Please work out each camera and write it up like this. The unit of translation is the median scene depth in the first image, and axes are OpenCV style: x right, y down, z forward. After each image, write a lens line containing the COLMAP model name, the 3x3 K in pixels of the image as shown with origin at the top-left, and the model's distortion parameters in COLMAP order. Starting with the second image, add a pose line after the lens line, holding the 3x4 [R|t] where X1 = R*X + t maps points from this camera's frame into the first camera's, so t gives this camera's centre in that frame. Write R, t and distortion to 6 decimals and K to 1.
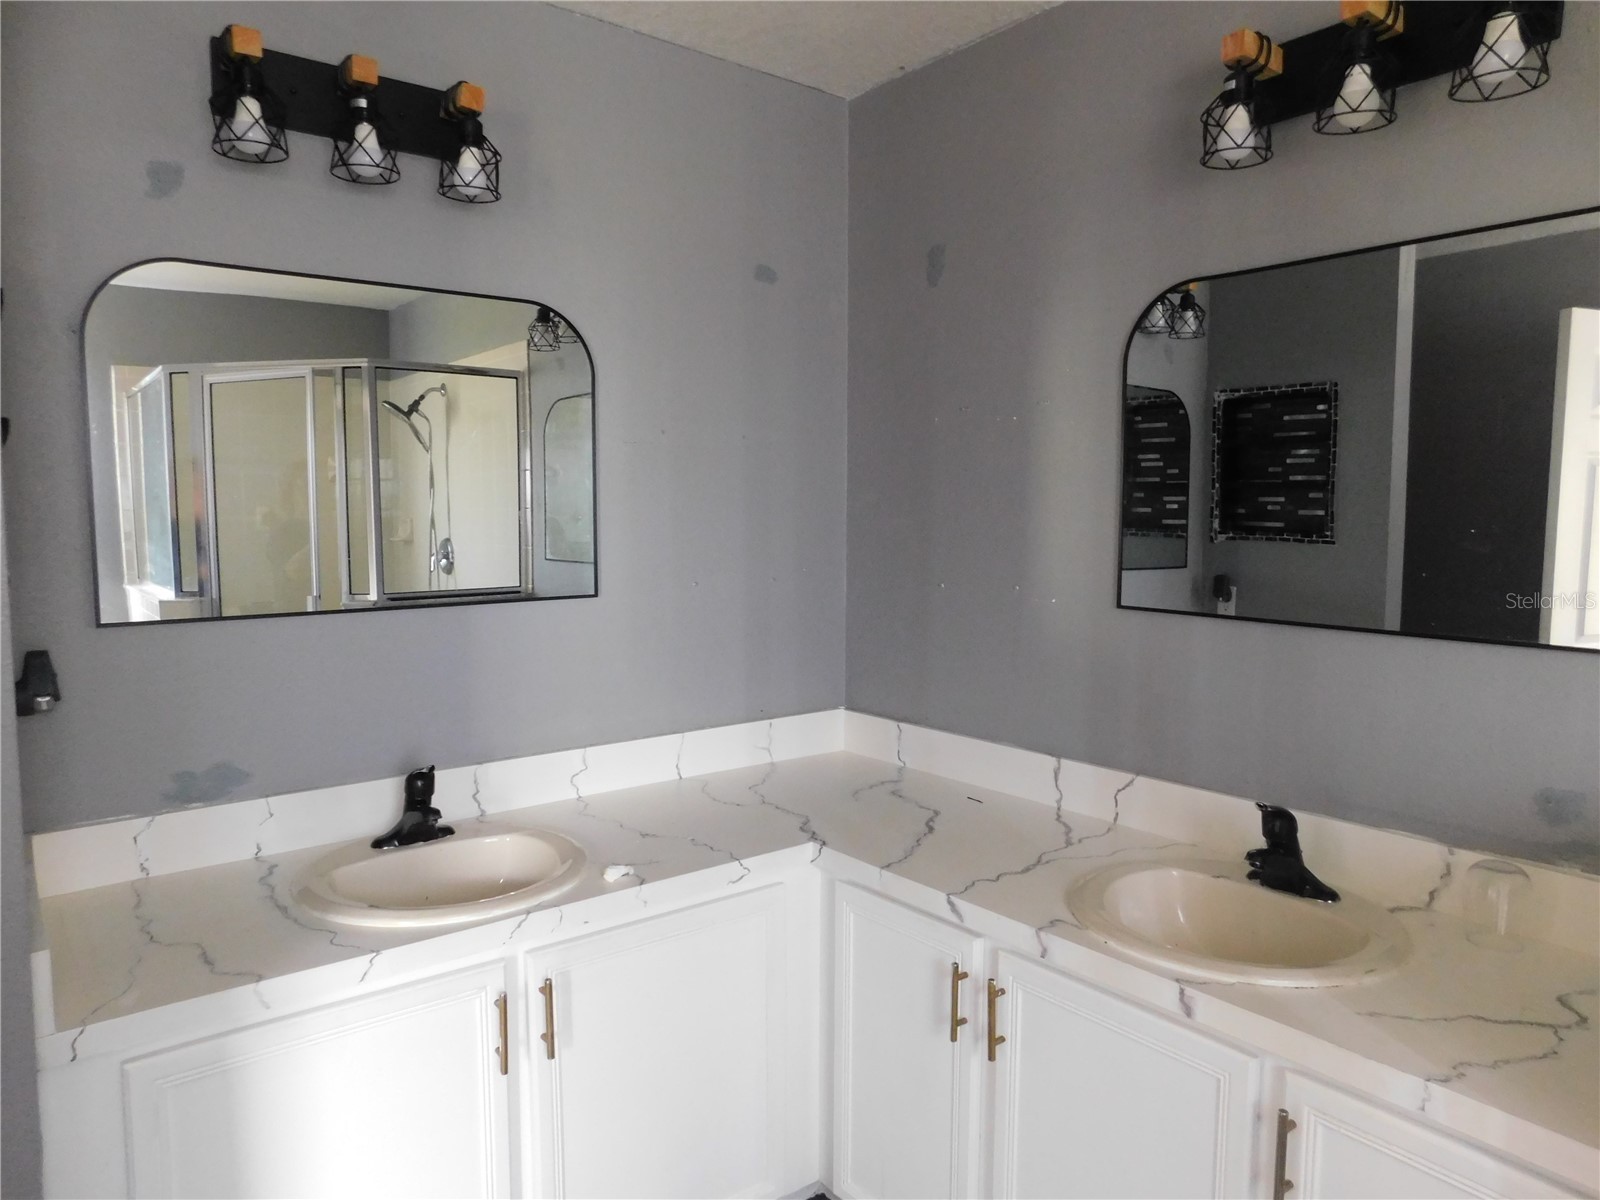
lens RADIAL K [[1059.0, 0, 804.7], [0, 1059.0, 600.0], [0, 0, 1]] dist [-0.022055, 0.007301]
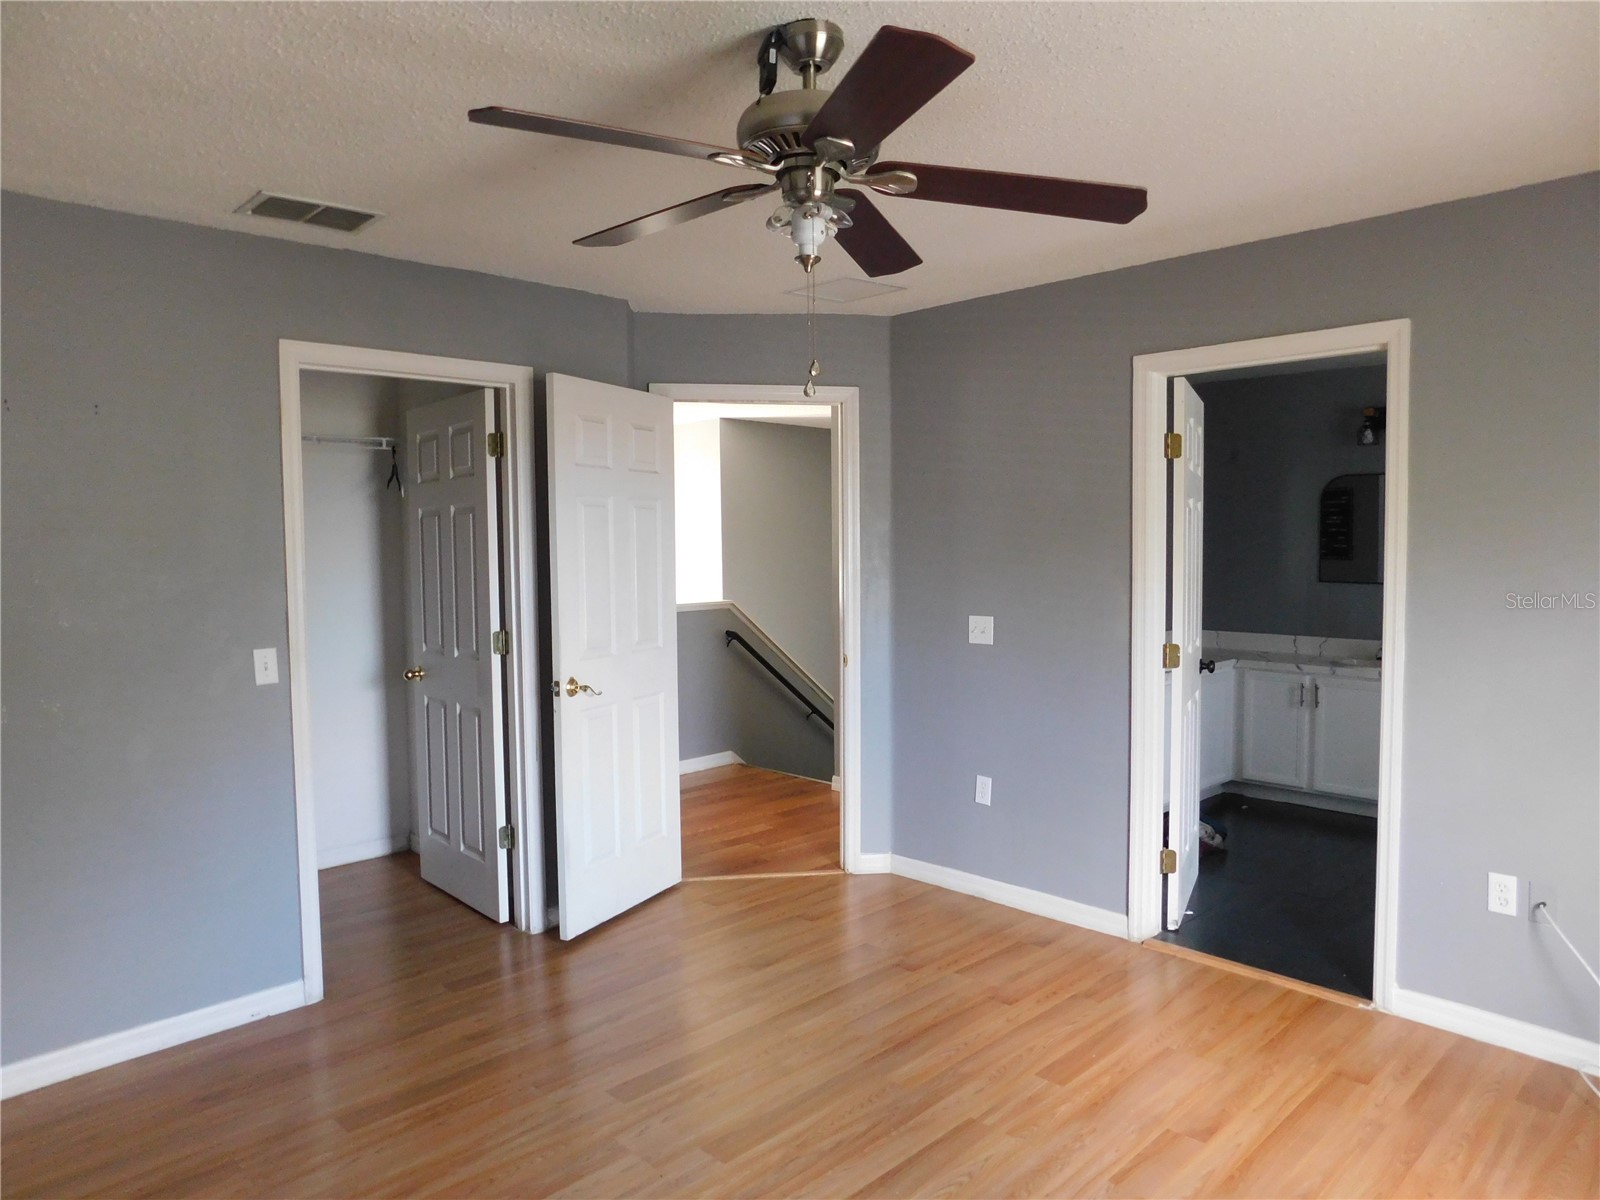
lens RADIAL K [[1059.0, 0, 797.0], [0, 1059.0, 598.1], [0, 0, 1]] dist [-0.022055, 0.007301]
pose [[0.995415, -0.020506, 0.093427, -1.722963], [0.023351, 0.999293, -0.029456, 0.129196], [-0.092757, 0.031503, 0.995190, -2.153149]]
